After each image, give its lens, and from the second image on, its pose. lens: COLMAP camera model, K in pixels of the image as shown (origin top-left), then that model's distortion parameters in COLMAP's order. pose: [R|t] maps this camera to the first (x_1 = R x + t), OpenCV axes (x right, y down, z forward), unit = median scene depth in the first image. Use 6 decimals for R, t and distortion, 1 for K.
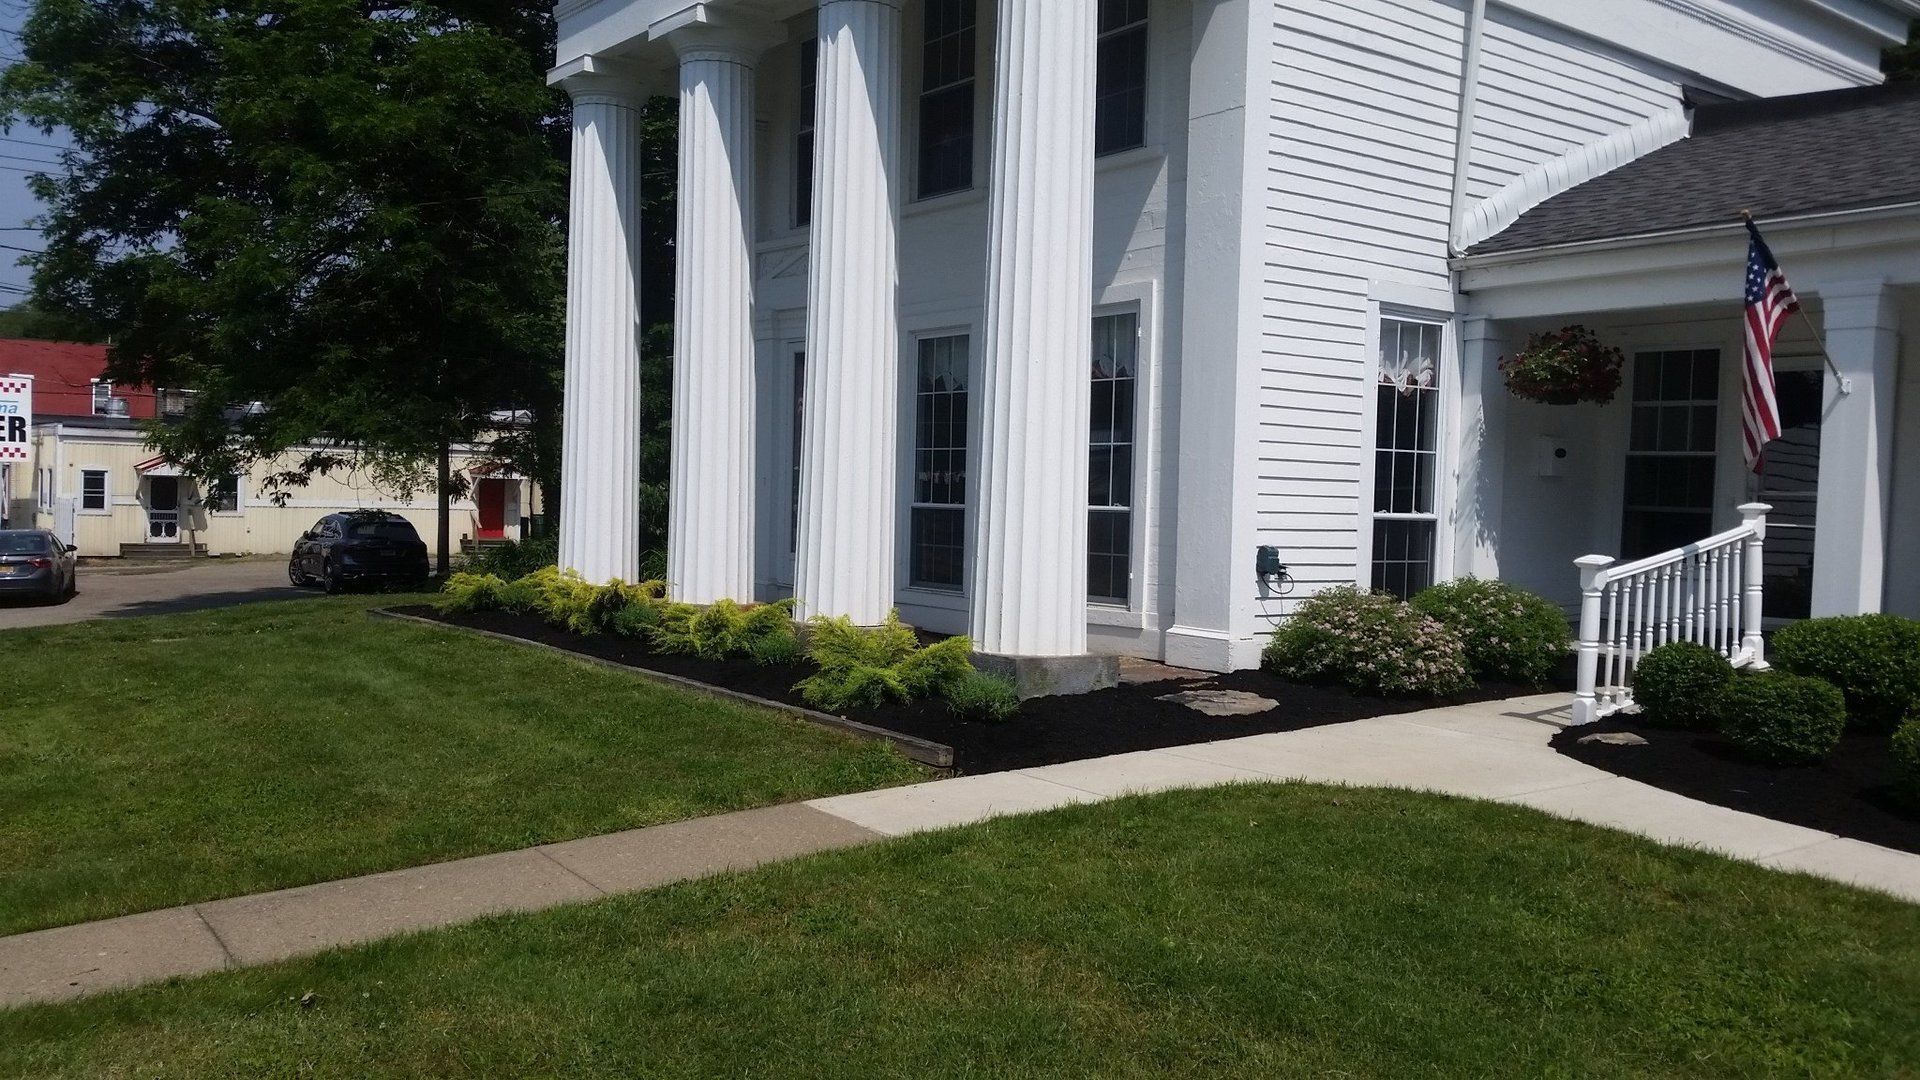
lens RADIAL K [[1532.1, 0, 953.2], [0, 1532.1, 547.6], [0, 0, 1]] dist [0.153474, -0.310167]
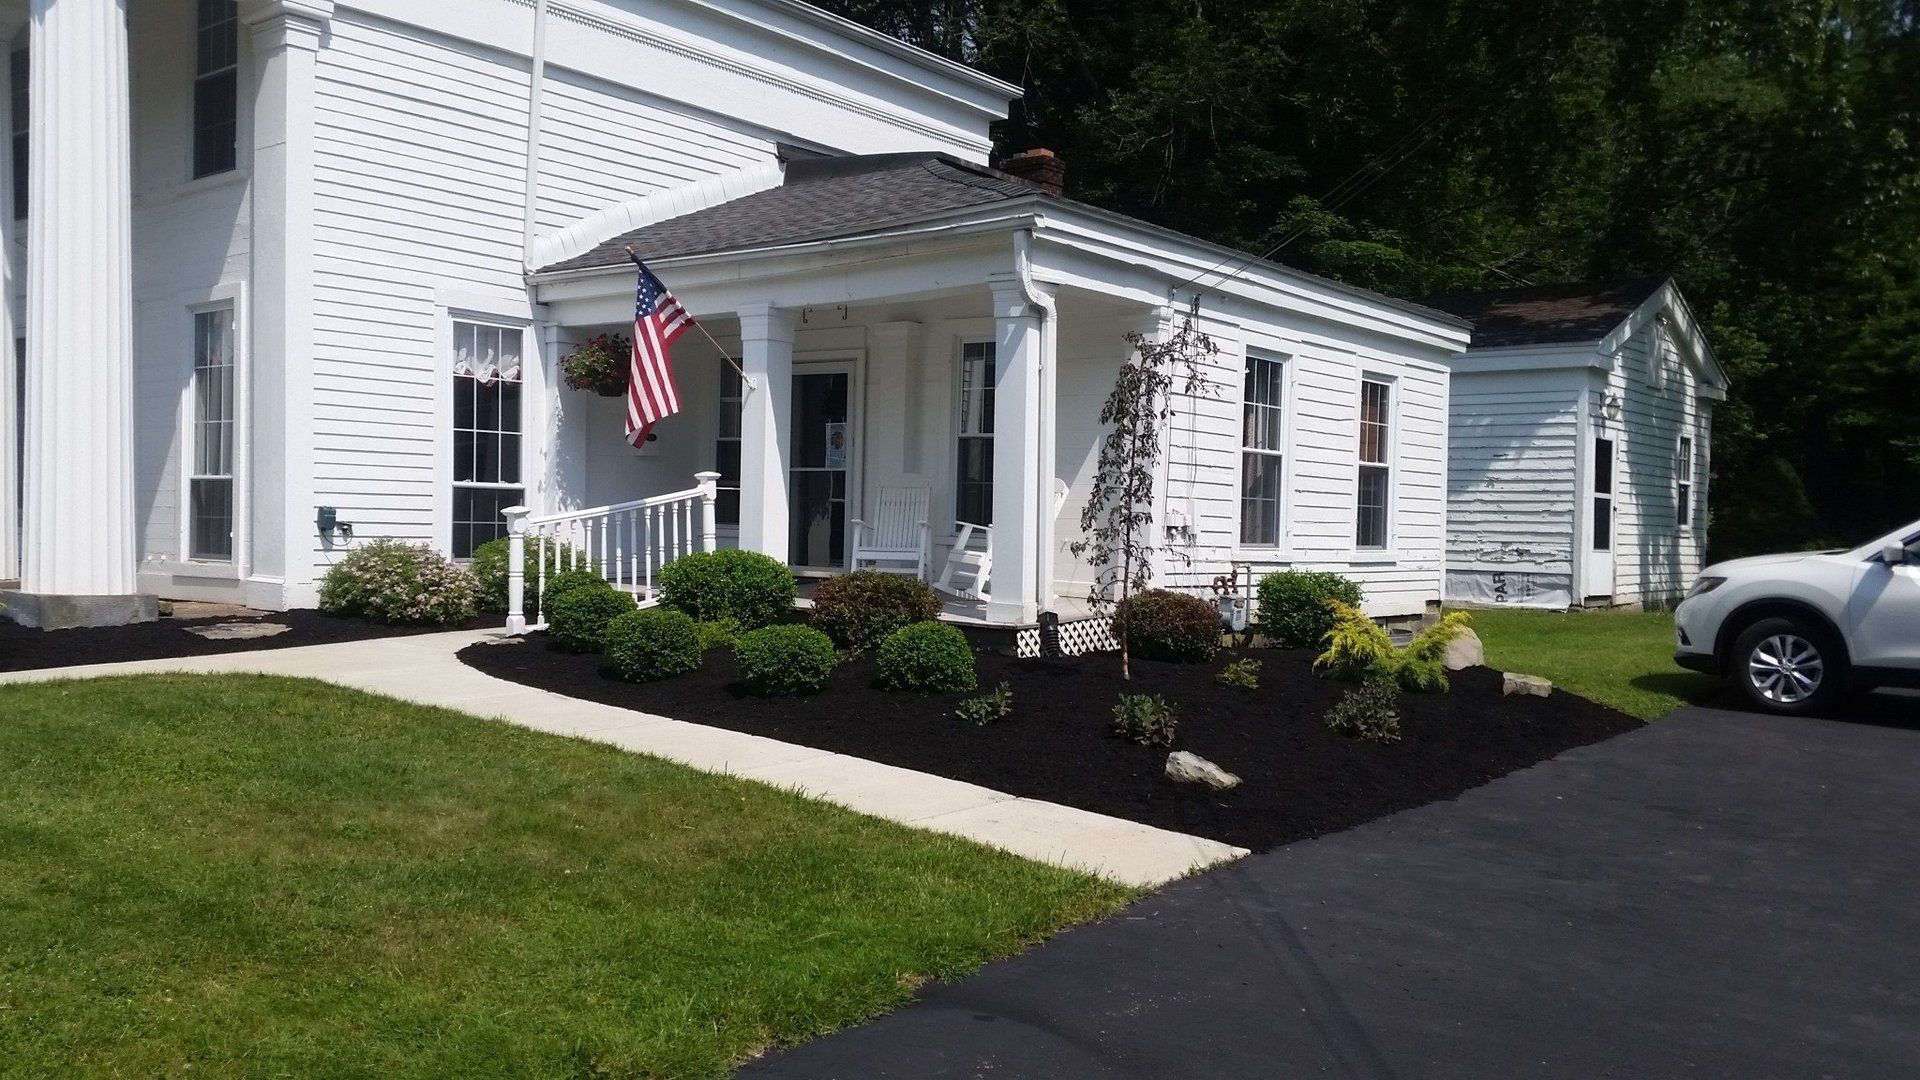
lens RADIAL K [[1544.8, 0, 955.9], [0, 1544.8, 554.7], [0, 0, 1]] dist [0.154369, -0.365074]
pose [[0.967461, -0.011047, 0.252778, 0.337740], [0.010836, 0.999939, 0.002225, 0.035975], [-0.252787, 0.000587, 0.967522, -0.282447]]
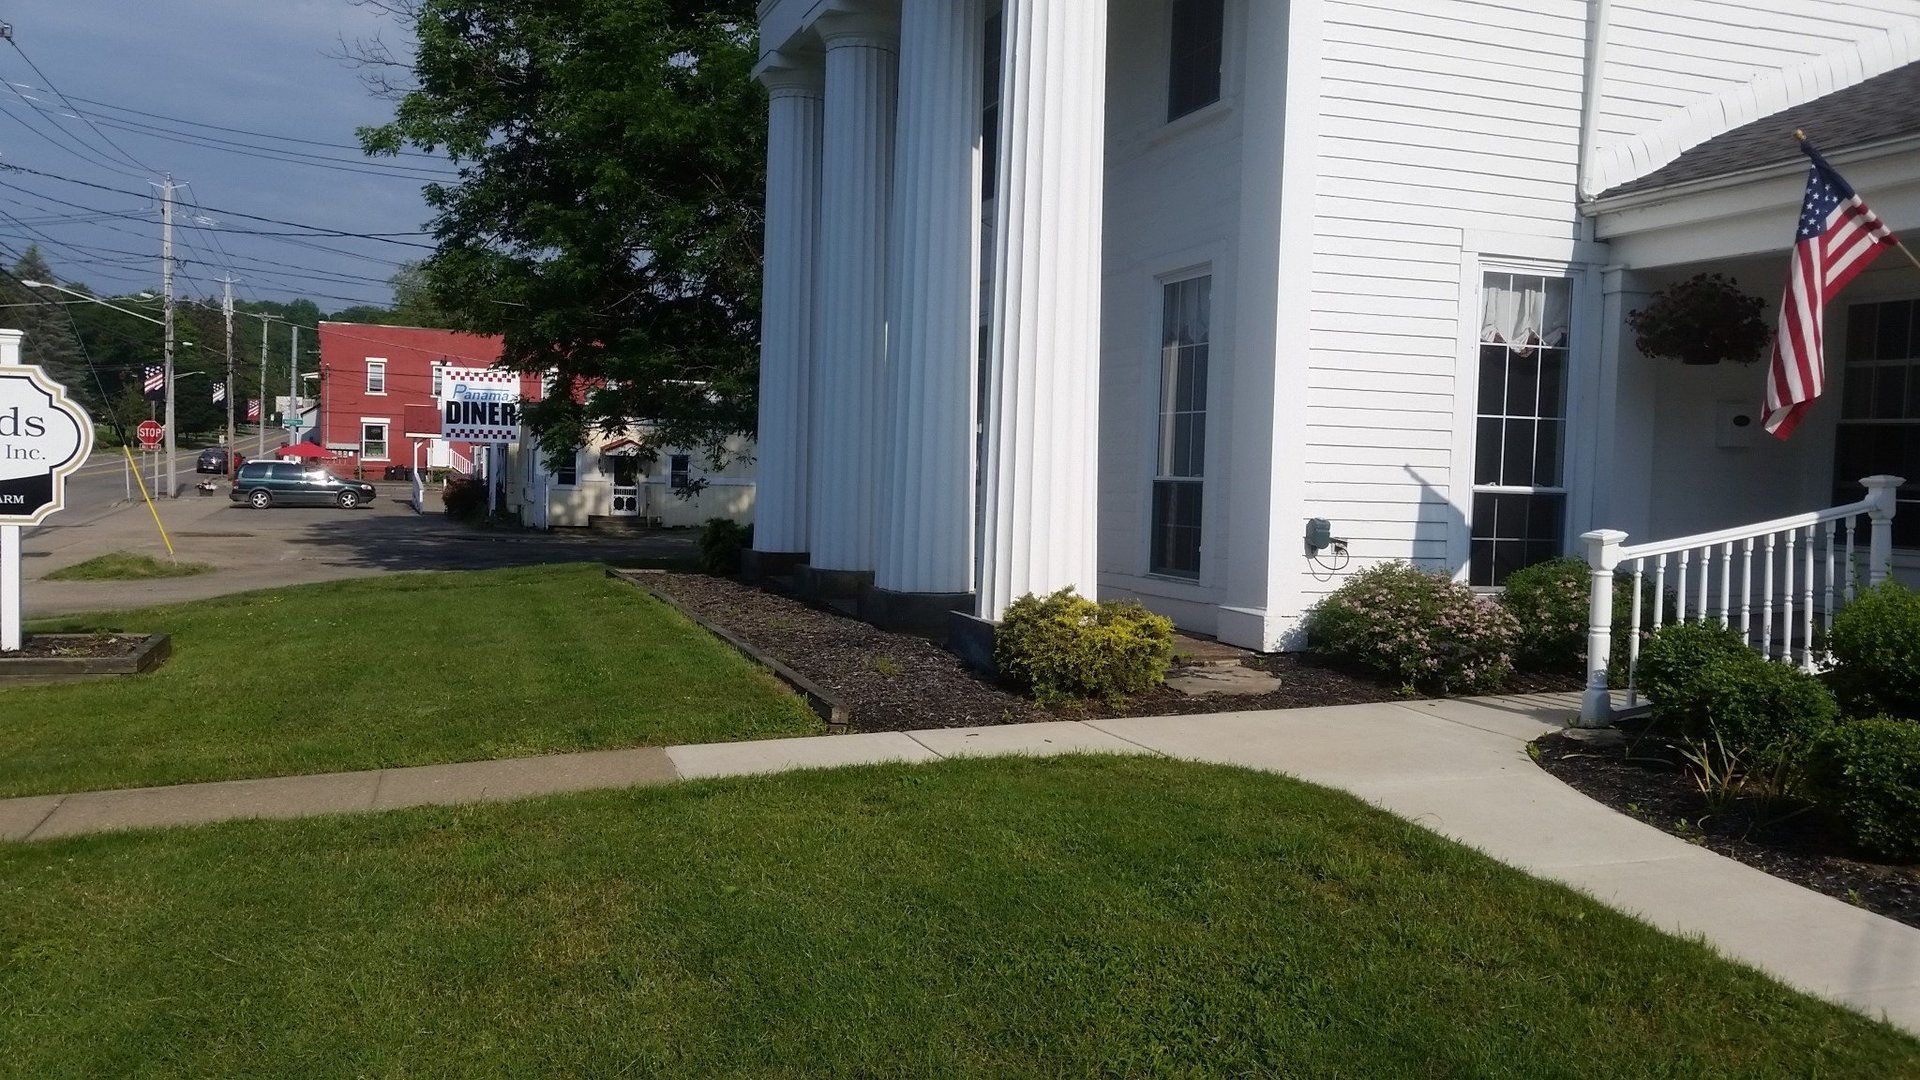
lens RADIAL K [[1532.1, 0, 953.2], [0, 1532.1, 547.6], [0, 0, 1]] dist [0.153474, -0.310167]
pose [[0.954813, 0.020211, -0.296518, 0.247552], [-0.017183, 0.999770, 0.012815, 0.007836], [0.296709, -0.007141, 0.954941, 0.032609]]
